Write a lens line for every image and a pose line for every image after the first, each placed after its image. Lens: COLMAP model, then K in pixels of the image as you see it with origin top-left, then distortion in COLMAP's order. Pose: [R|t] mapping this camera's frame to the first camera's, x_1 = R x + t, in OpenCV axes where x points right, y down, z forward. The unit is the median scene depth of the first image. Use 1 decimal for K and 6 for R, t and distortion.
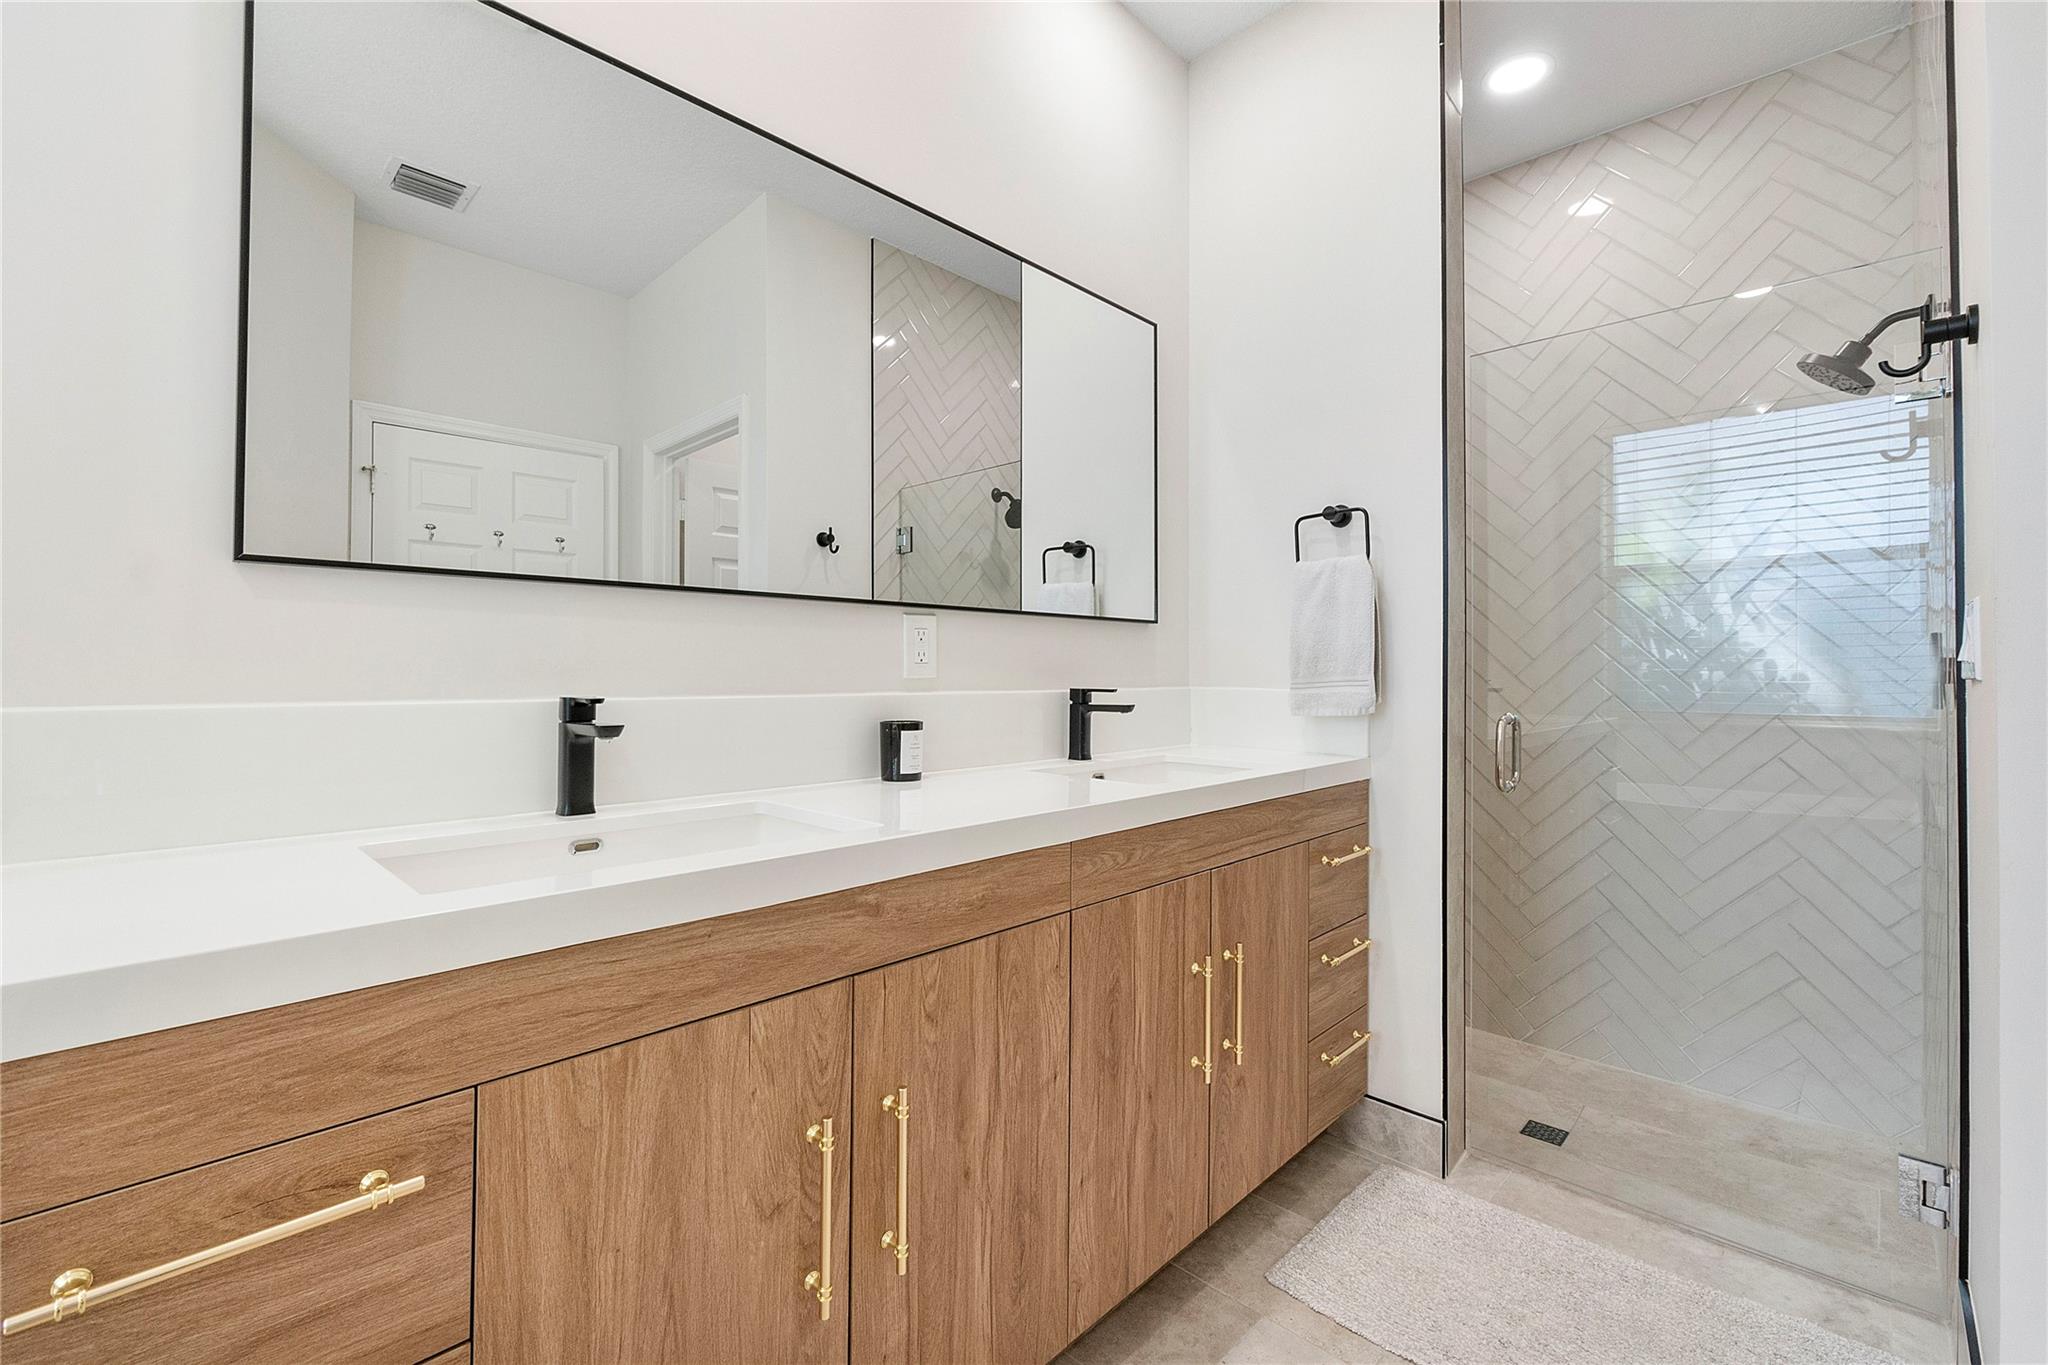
lens RADIAL K [[874.5, 0, 1024.0], [0, 874.5, 661.2], [0, 0, 1]] dist [-0.004946, -0.000759]
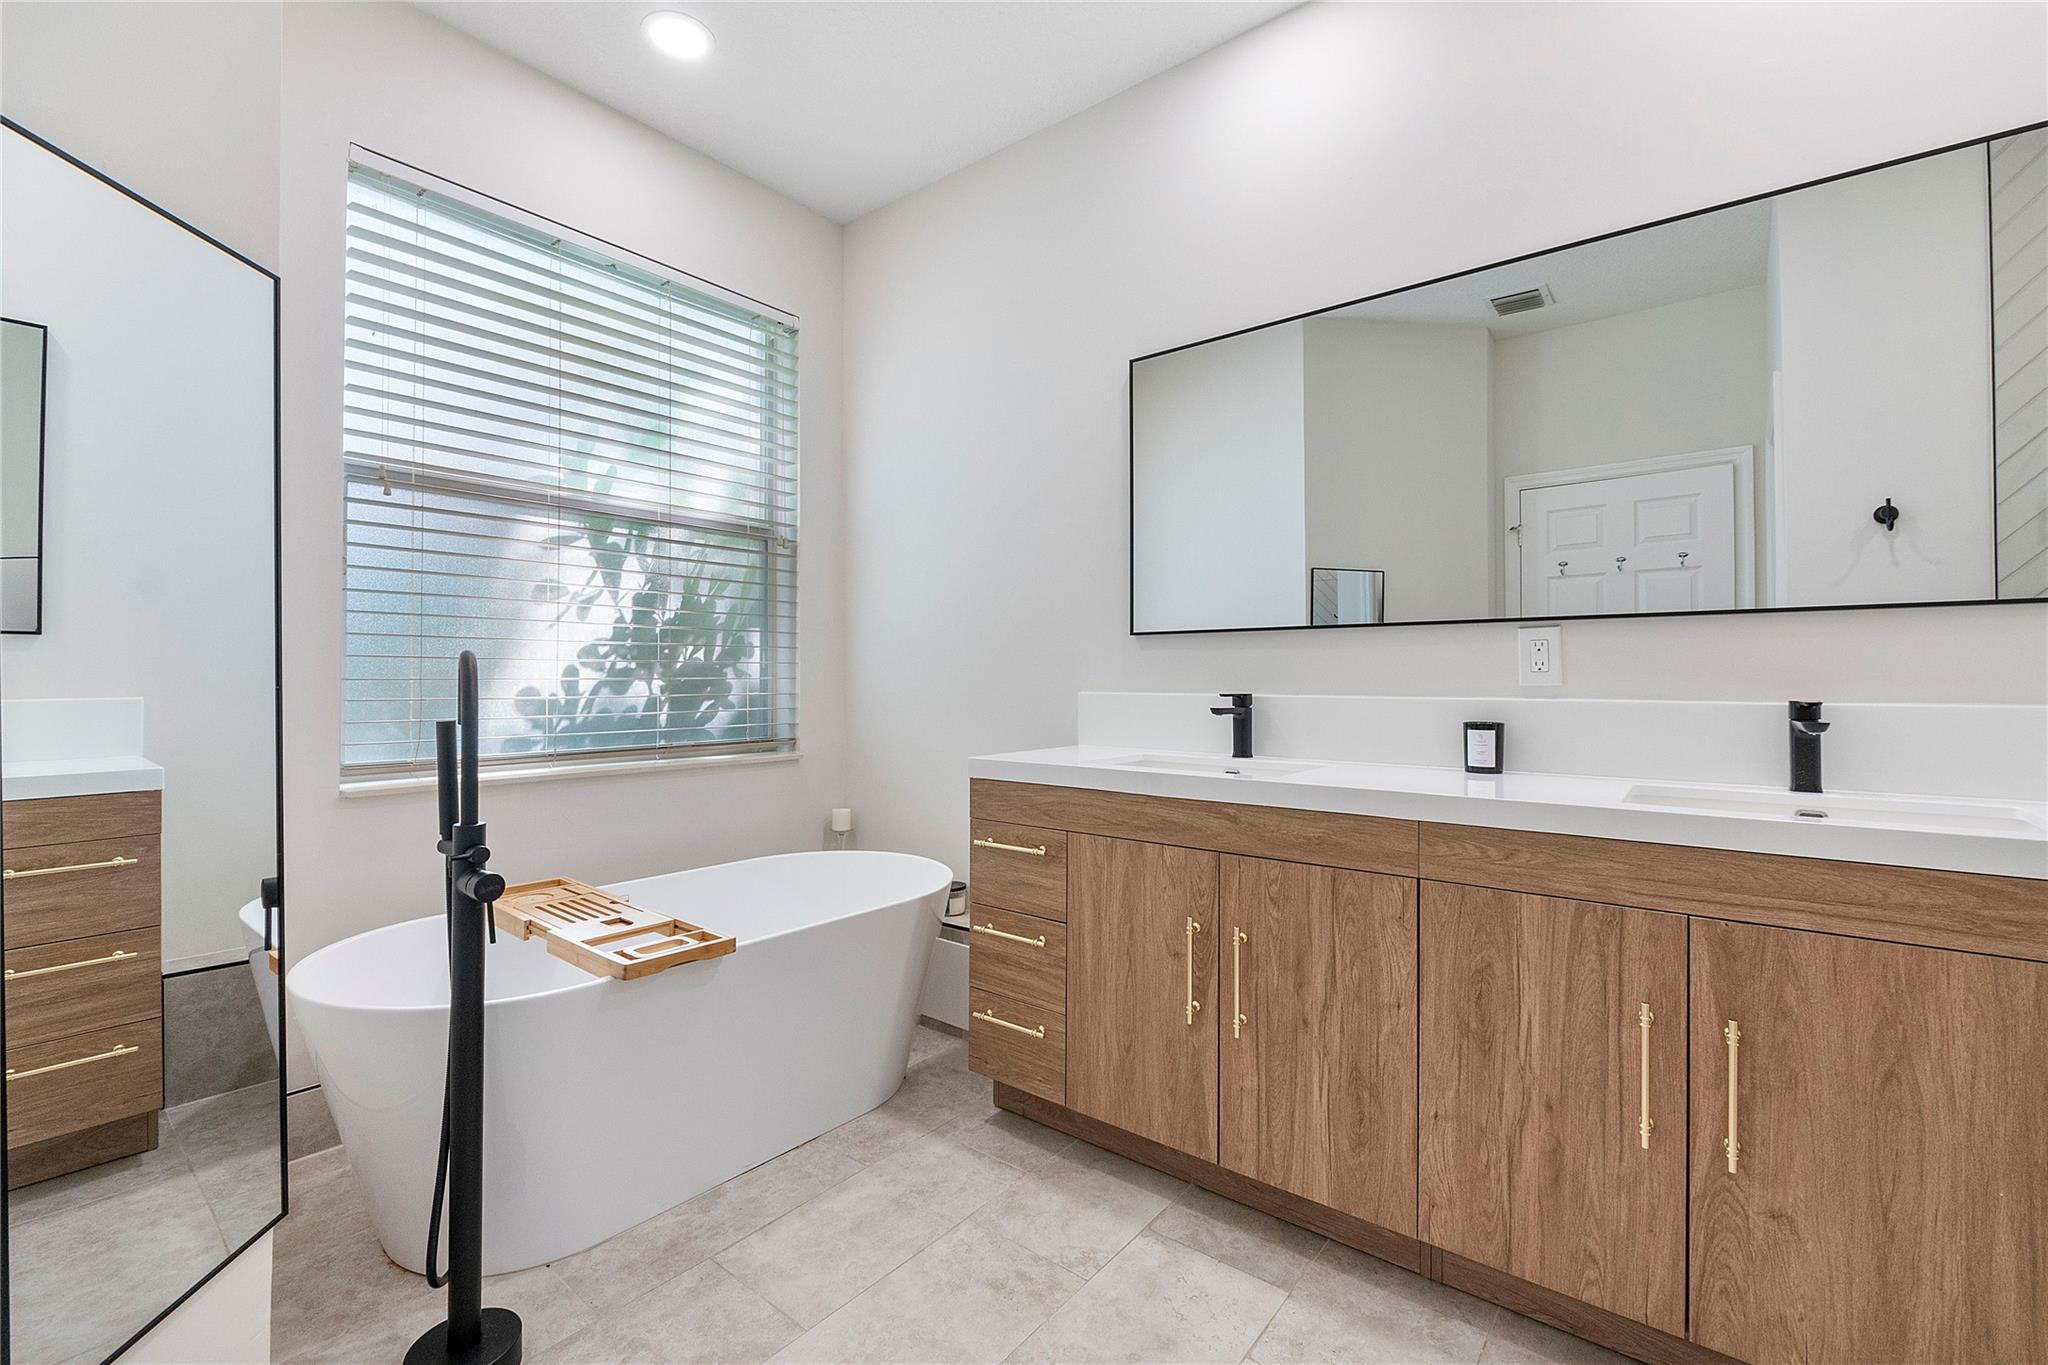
lens RADIAL K [[874.5, 0, 1023.7], [0, 874.5, 682.9], [0, 0, 1]] dist [-0.004946, -0.000759]
pose [[0.090409, -0.000561, -0.995905, 1.198043], [0.009632, 0.999954, 0.000311, 0.012338], [0.995858, -0.009621, 0.090410, 0.357254]]
